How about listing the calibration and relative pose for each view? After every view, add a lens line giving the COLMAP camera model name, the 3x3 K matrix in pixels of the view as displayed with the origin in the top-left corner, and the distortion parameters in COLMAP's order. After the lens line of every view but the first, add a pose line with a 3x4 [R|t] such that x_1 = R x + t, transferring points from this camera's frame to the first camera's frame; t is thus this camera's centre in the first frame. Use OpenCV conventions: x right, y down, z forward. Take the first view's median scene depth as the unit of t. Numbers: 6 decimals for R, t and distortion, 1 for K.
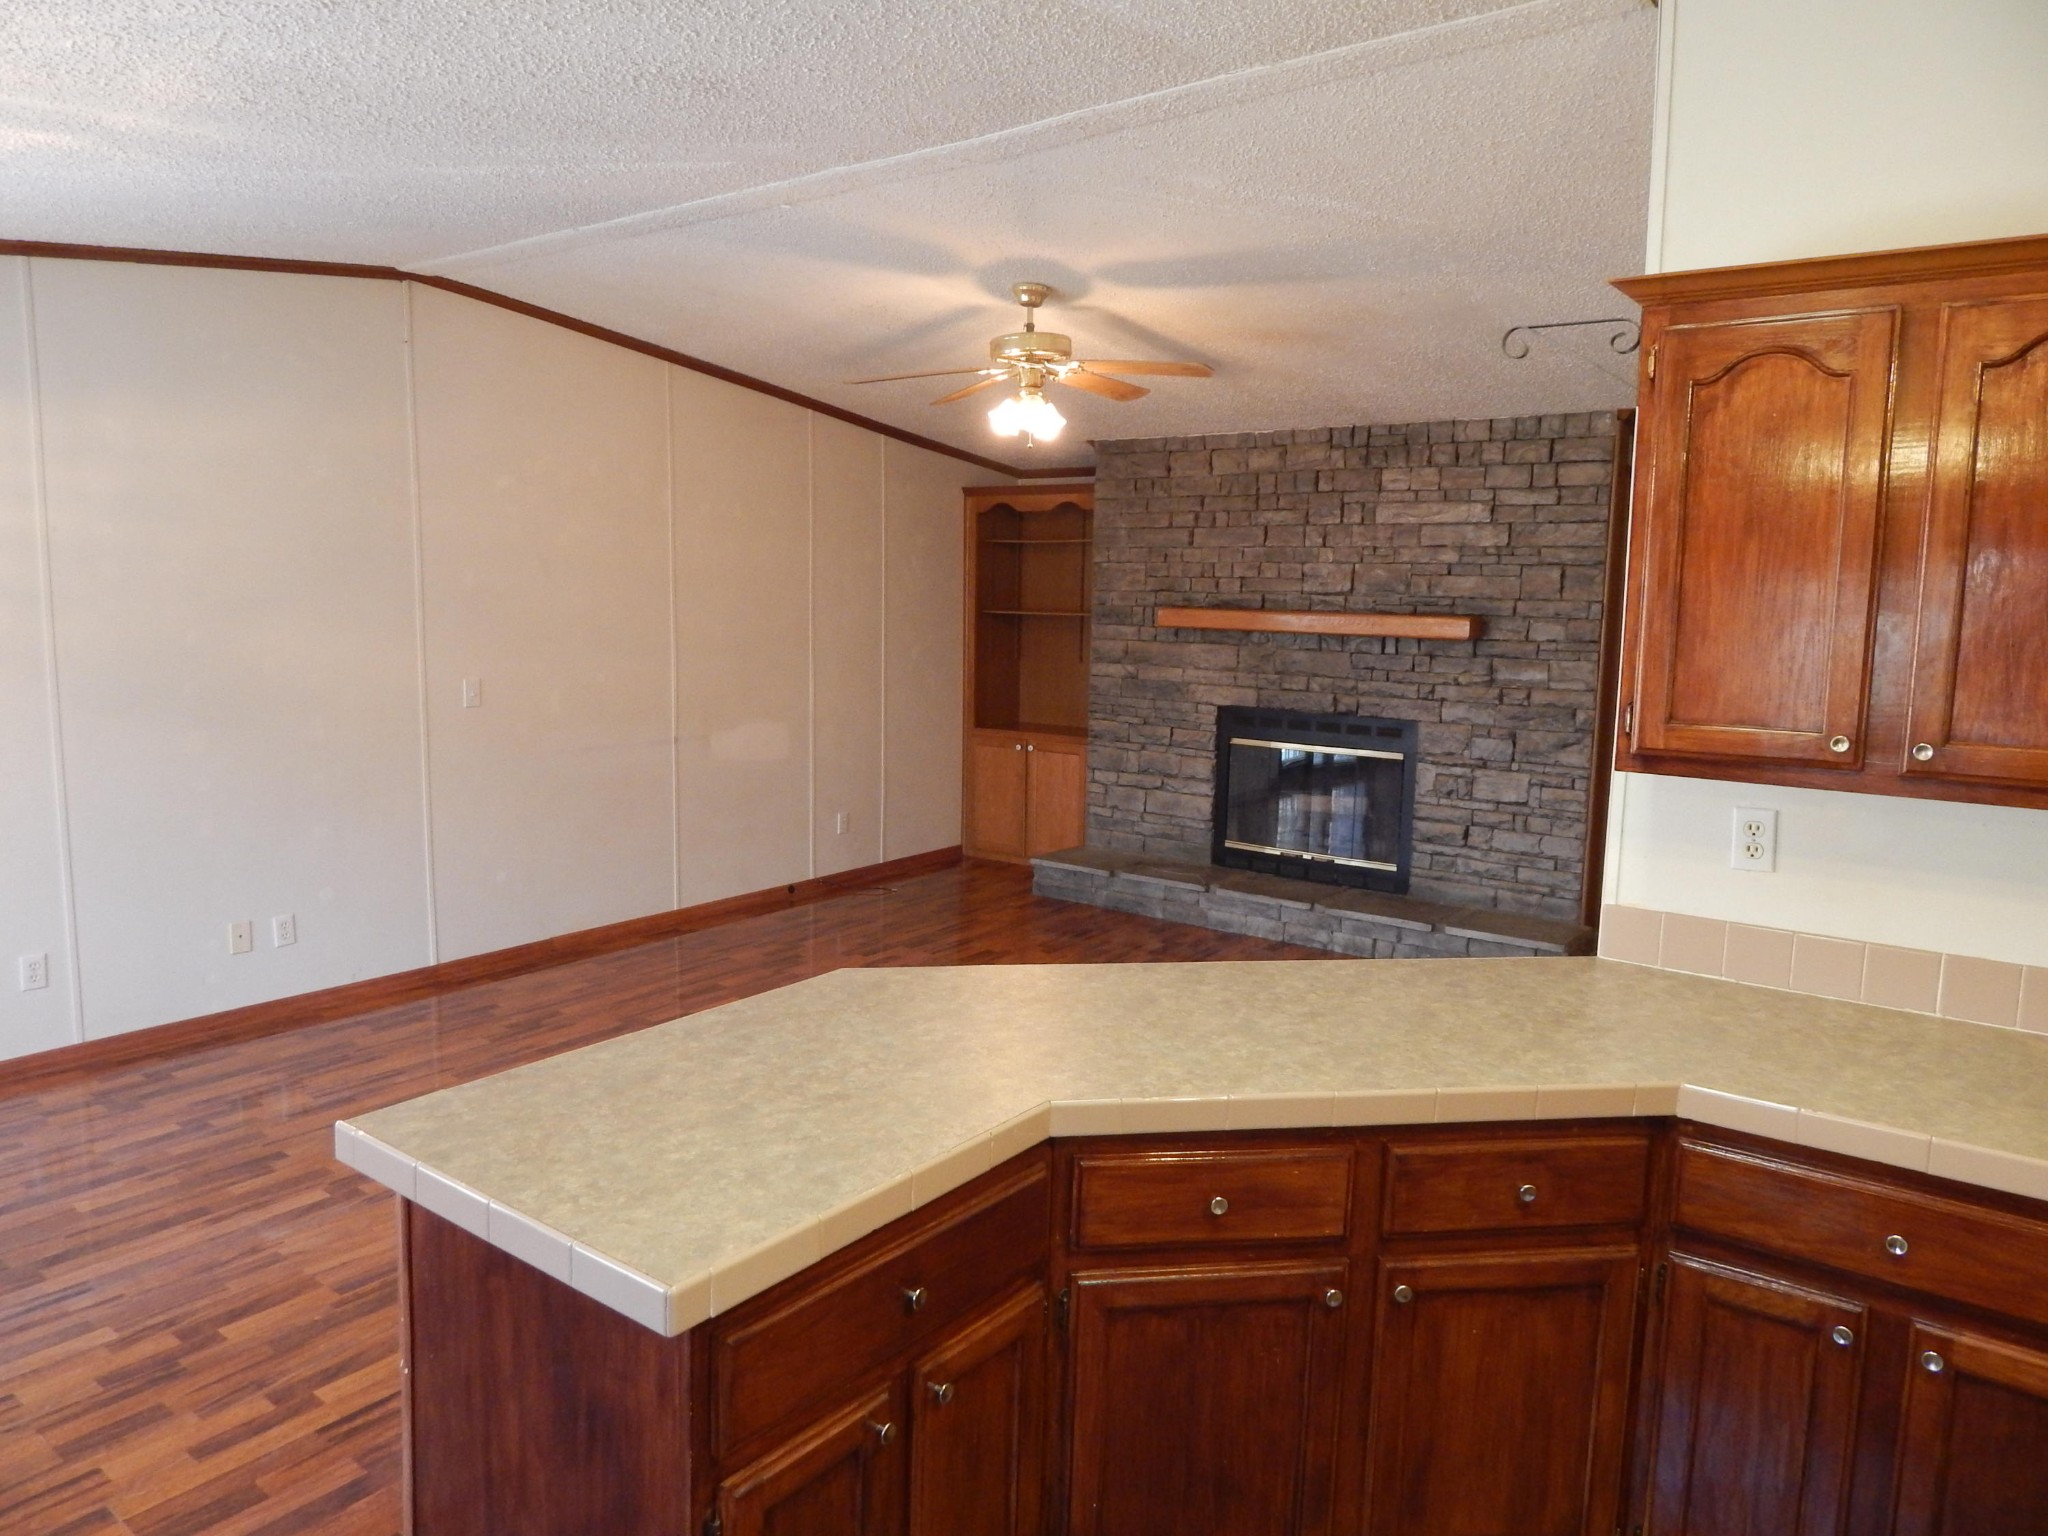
lens RADIAL K [[1362.5, 0, 1019.7], [0, 1362.5, 763.1], [0, 0, 1]] dist [0.013310, -0.000603]
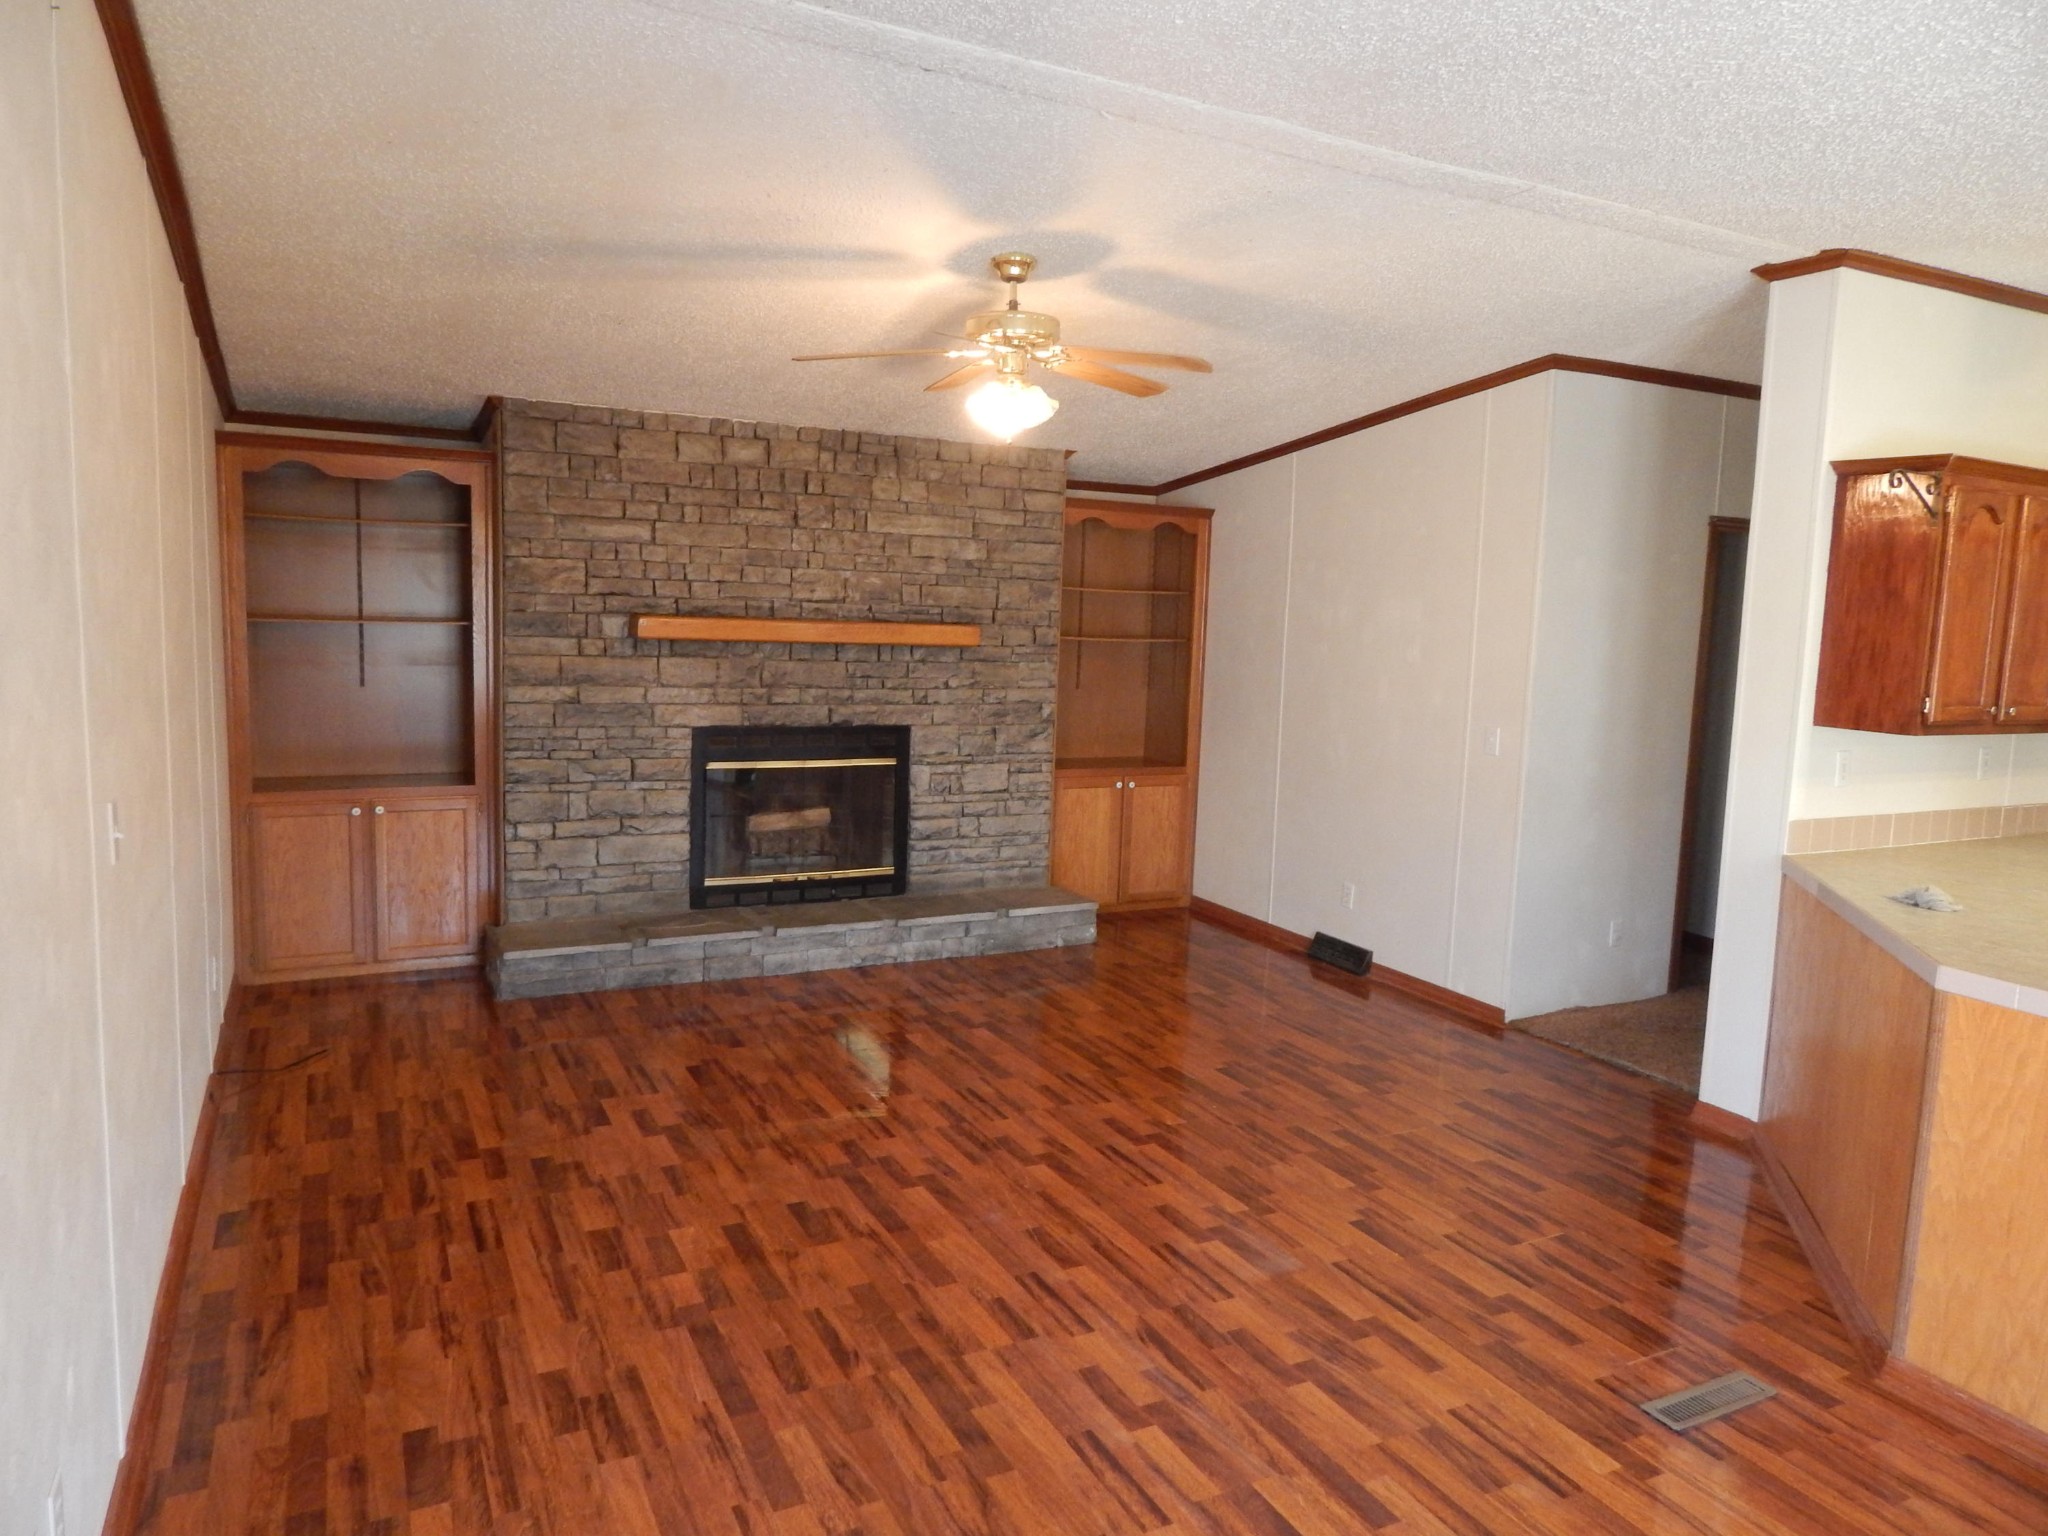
lens RADIAL K [[1362.5, 0, 1022.3], [0, 1362.5, 766.9], [0, 0, 1]] dist [0.013310, -0.000603]
pose [[0.433987, -0.109625, 0.894225, -0.571855], [0.092191, 0.992763, 0.076962, -0.067911], [-0.896190, 0.049038, 0.440953, 0.447077]]
